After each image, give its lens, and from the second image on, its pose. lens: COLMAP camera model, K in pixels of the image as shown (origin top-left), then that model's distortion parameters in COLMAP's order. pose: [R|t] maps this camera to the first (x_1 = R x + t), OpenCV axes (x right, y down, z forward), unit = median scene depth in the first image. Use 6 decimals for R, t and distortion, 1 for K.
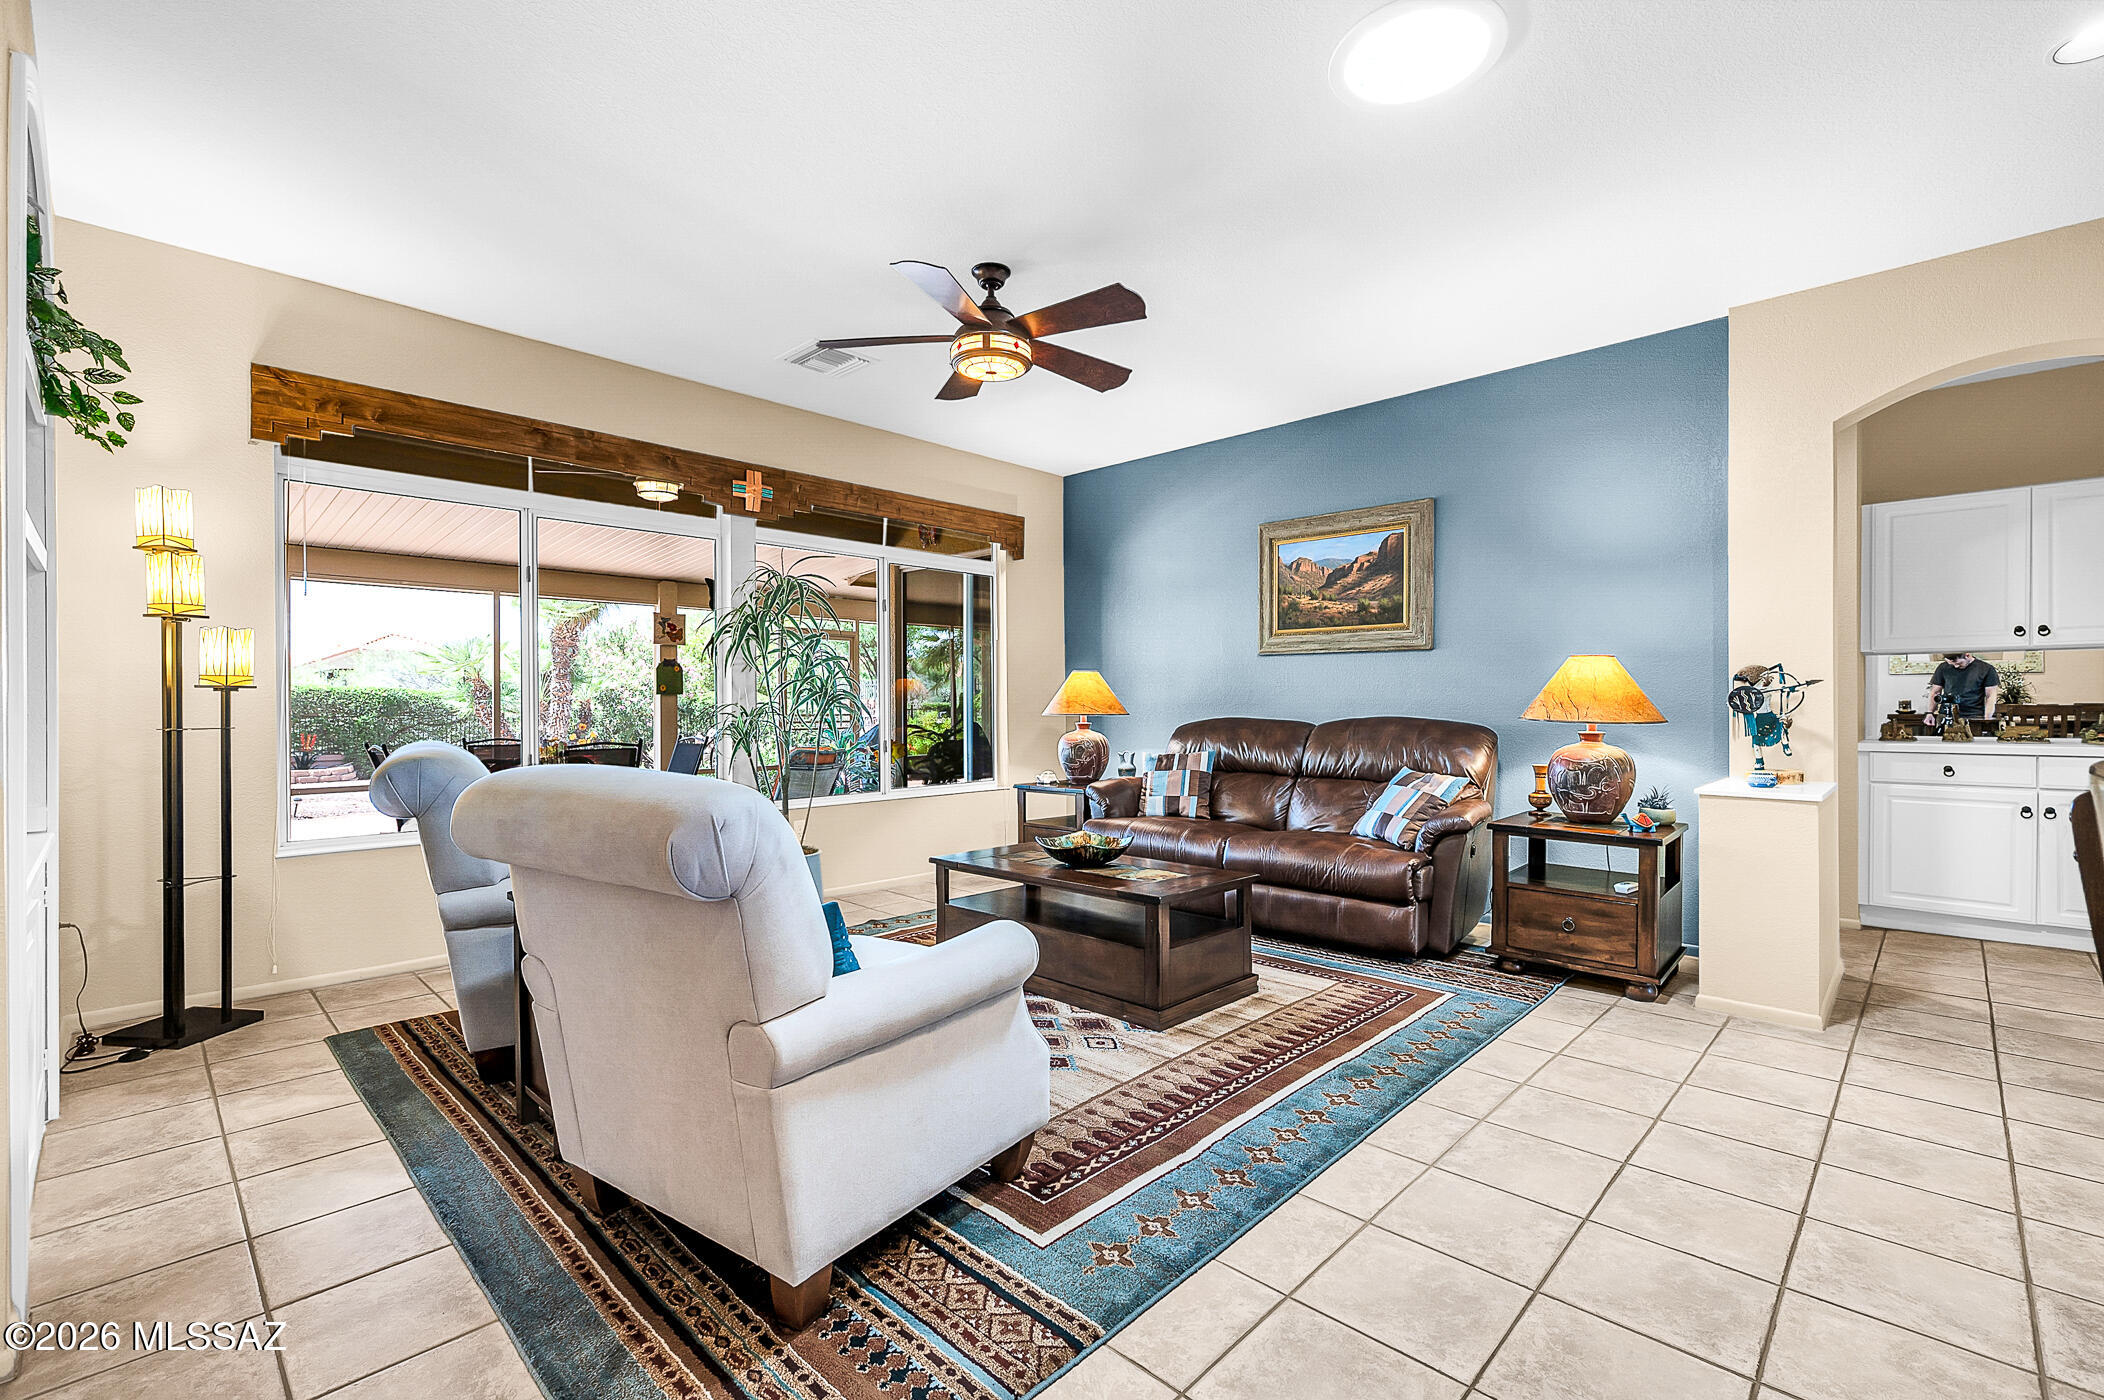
lens RADIAL K [[912.3, 0, 1058.4], [0, 912.3, 703.5], [0, 0, 1]] dist [0.000069, 0.000252]
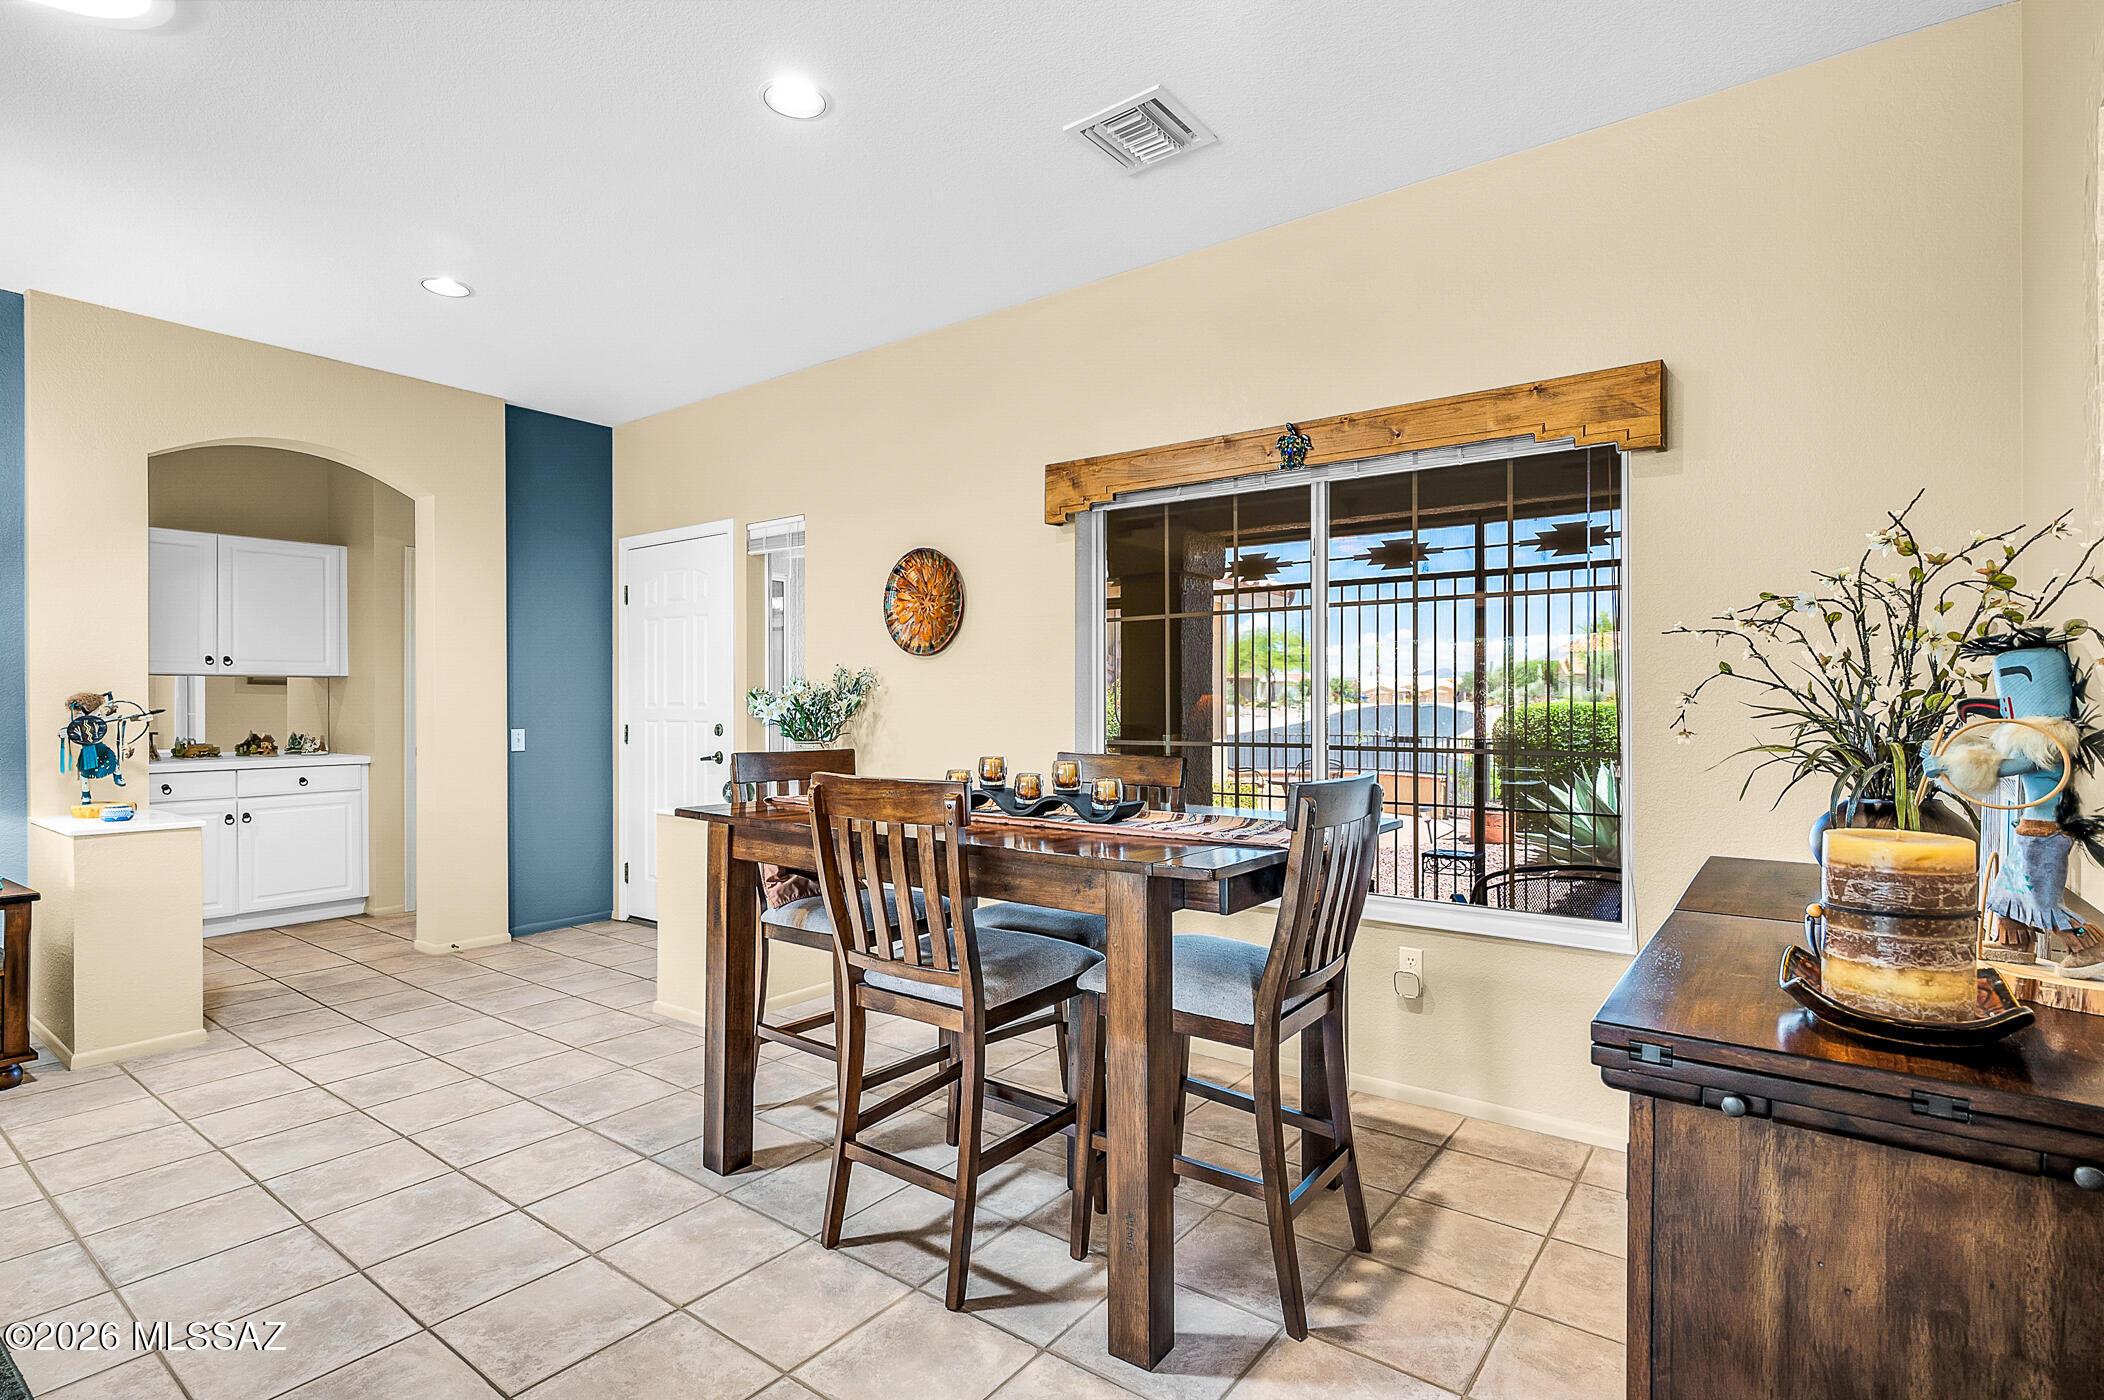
lens RADIAL K [[1026.6, 0, 1046.9], [0, 1026.6, 705.0], [0, 0, 1]] dist [0.000386, 0.000443]
pose [[-0.112409, -0.000787, 0.993662, -0.403021], [0.000360, 1.000000, 0.000832, -0.030165], [-0.993662, 0.000451, -0.112408, 0.138304]]
